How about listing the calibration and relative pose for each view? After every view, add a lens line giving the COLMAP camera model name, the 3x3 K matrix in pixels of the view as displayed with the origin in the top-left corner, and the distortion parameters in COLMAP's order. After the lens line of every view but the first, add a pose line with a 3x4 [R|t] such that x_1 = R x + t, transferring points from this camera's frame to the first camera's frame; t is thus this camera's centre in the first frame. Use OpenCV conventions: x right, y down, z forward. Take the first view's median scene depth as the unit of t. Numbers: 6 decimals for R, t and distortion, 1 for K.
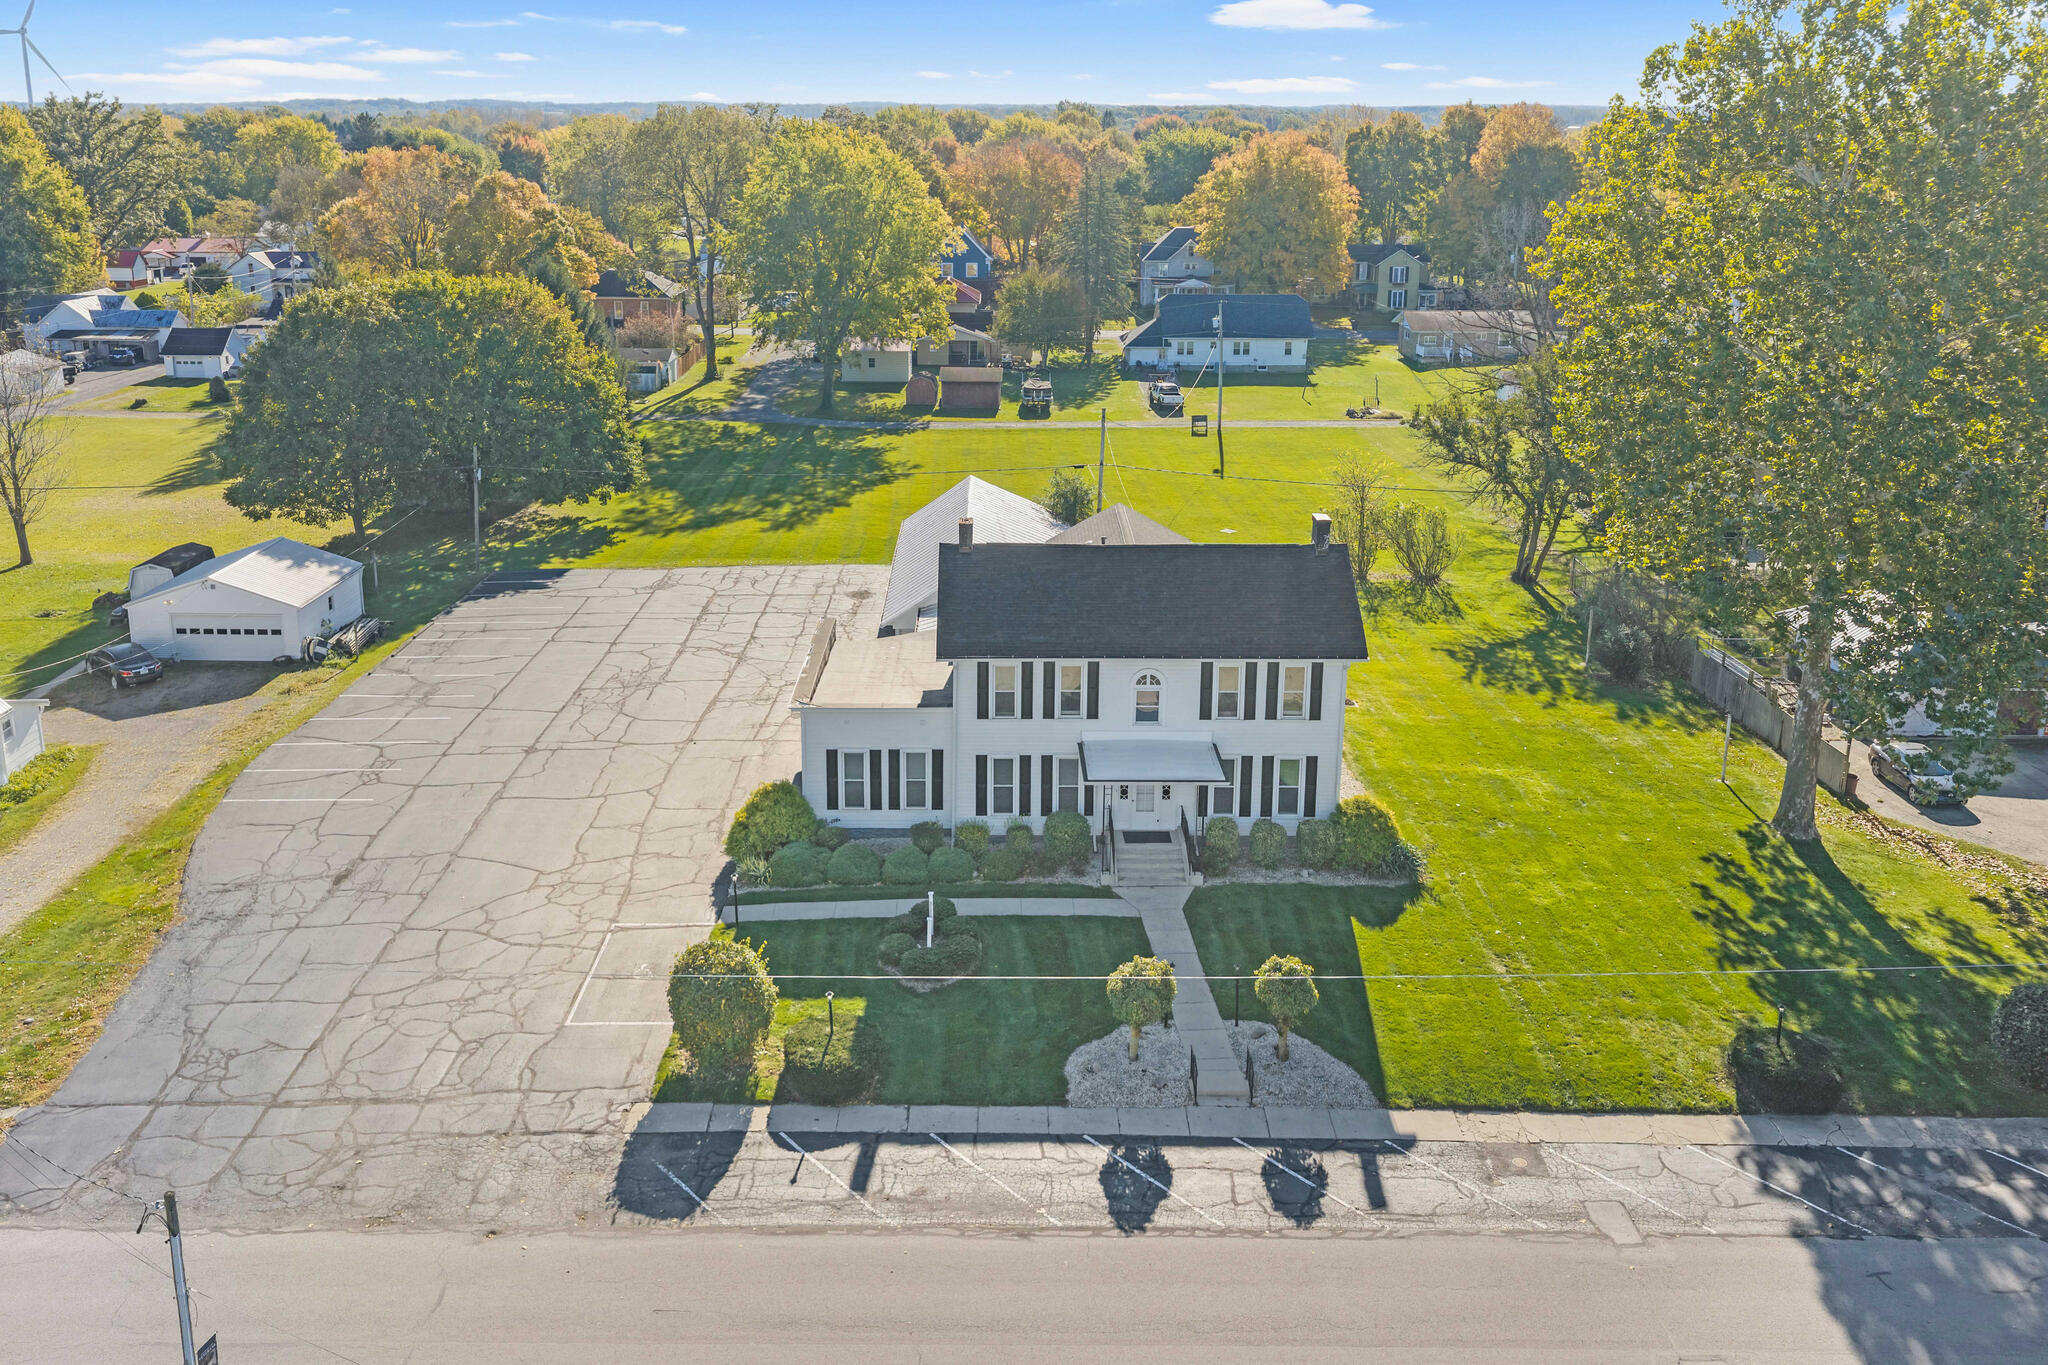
lens RADIAL K [[1682.6, 0, 1020.7], [0, 1682.6, 678.0], [0, 0, 1]] dist [0.024049, -0.039878]
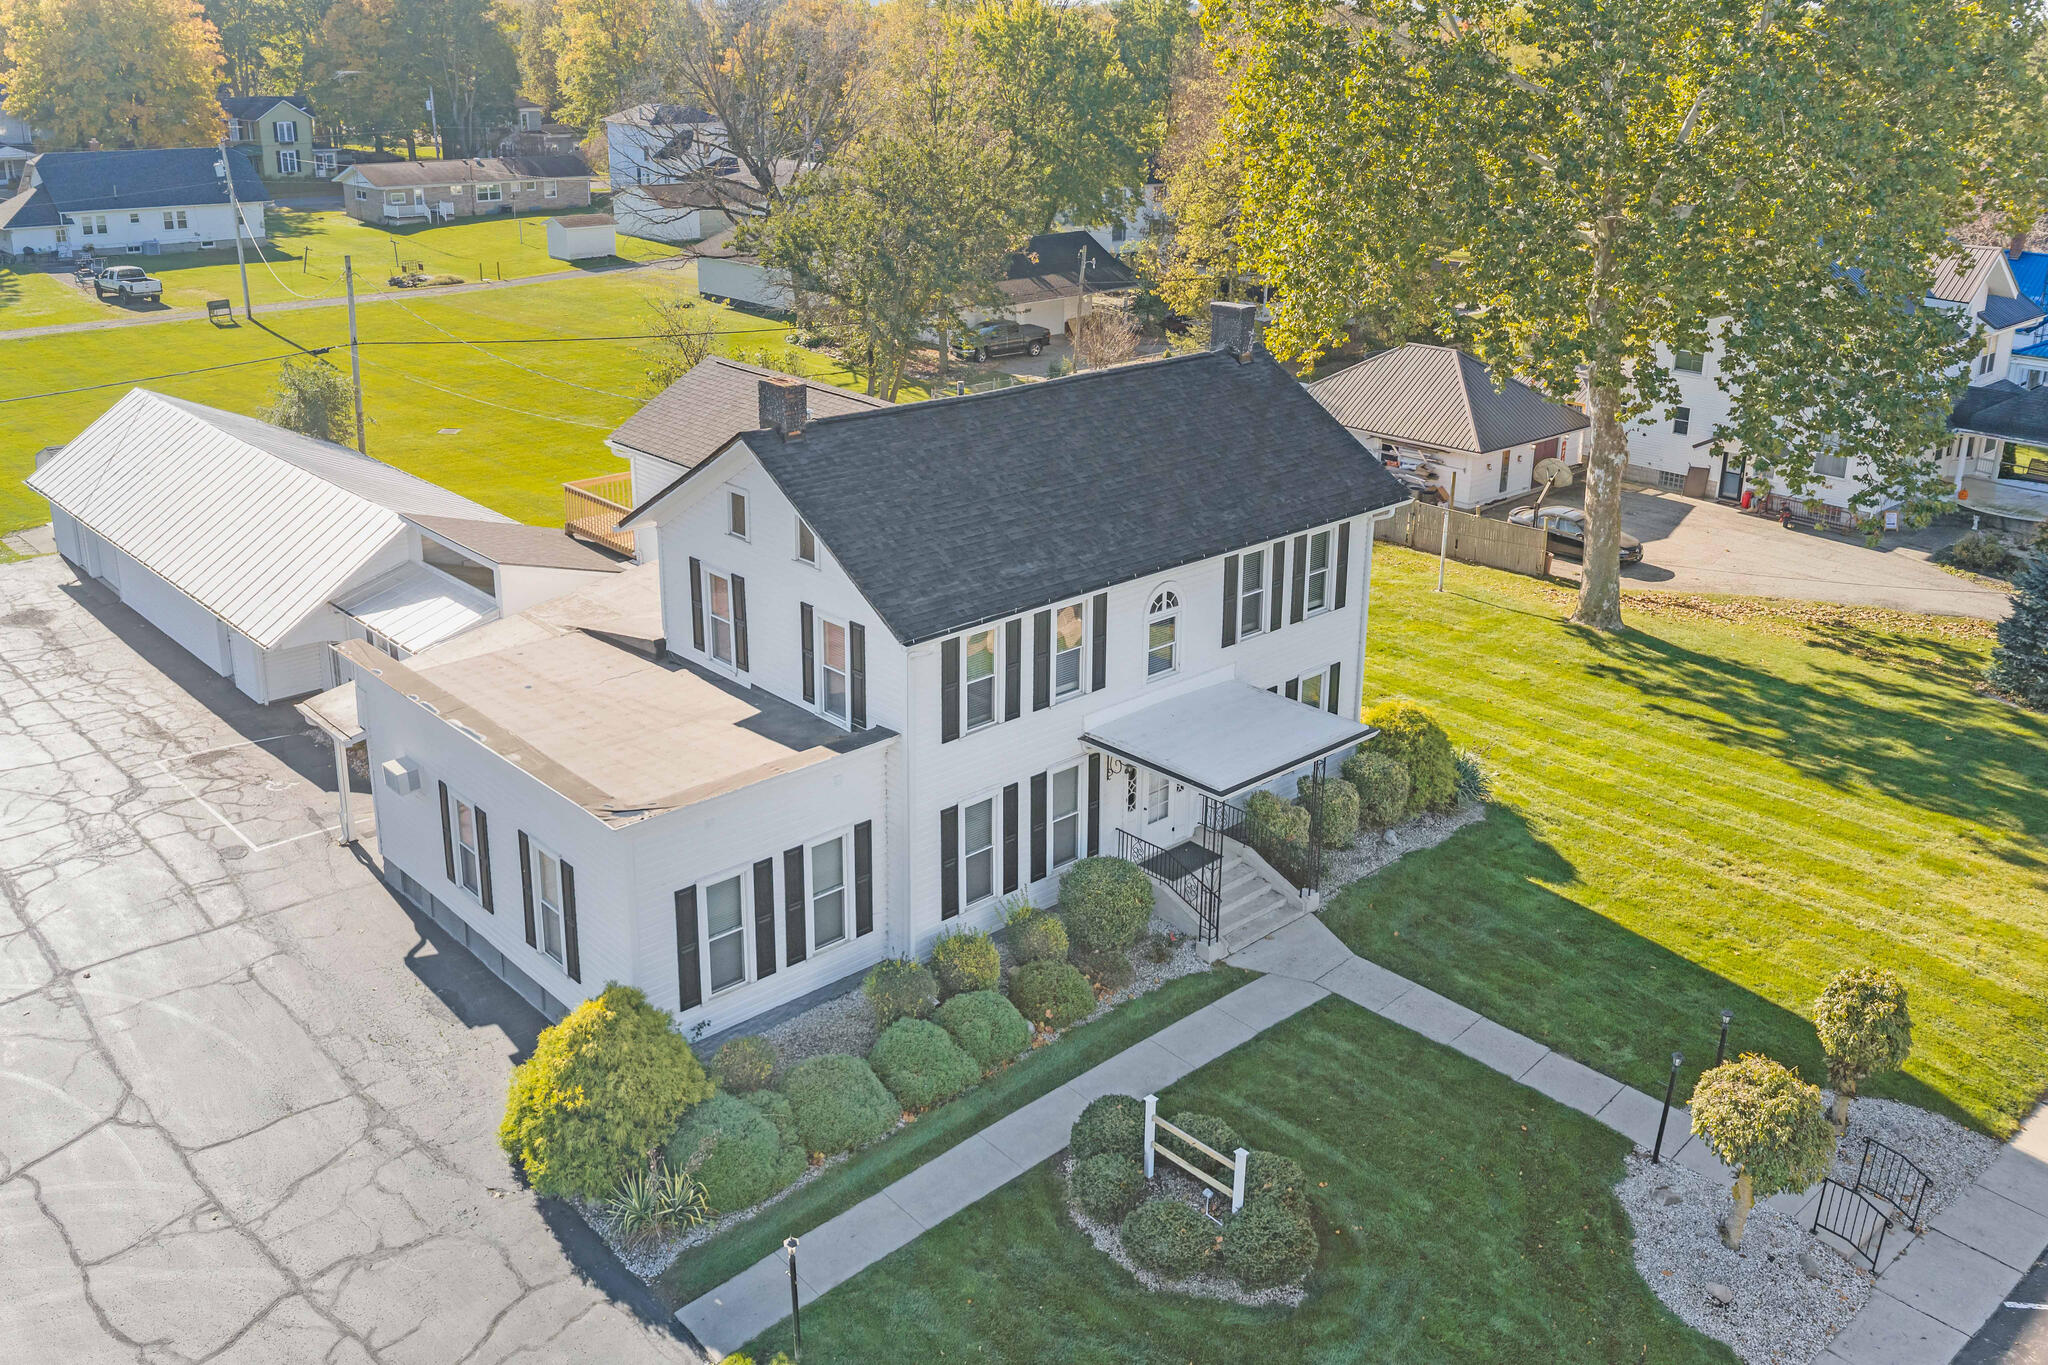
lens RADIAL K [[1682.6, 0, 1043.2], [0, 1682.6, 623.0], [0, 0, 1]] dist [0.024049, -0.039878]
pose [[0.740210, -0.220994, 0.635020, -0.323398], [0.202135, 0.973894, 0.103307, -0.059688], [-0.641273, 0.051891, 0.765557, 0.564152]]
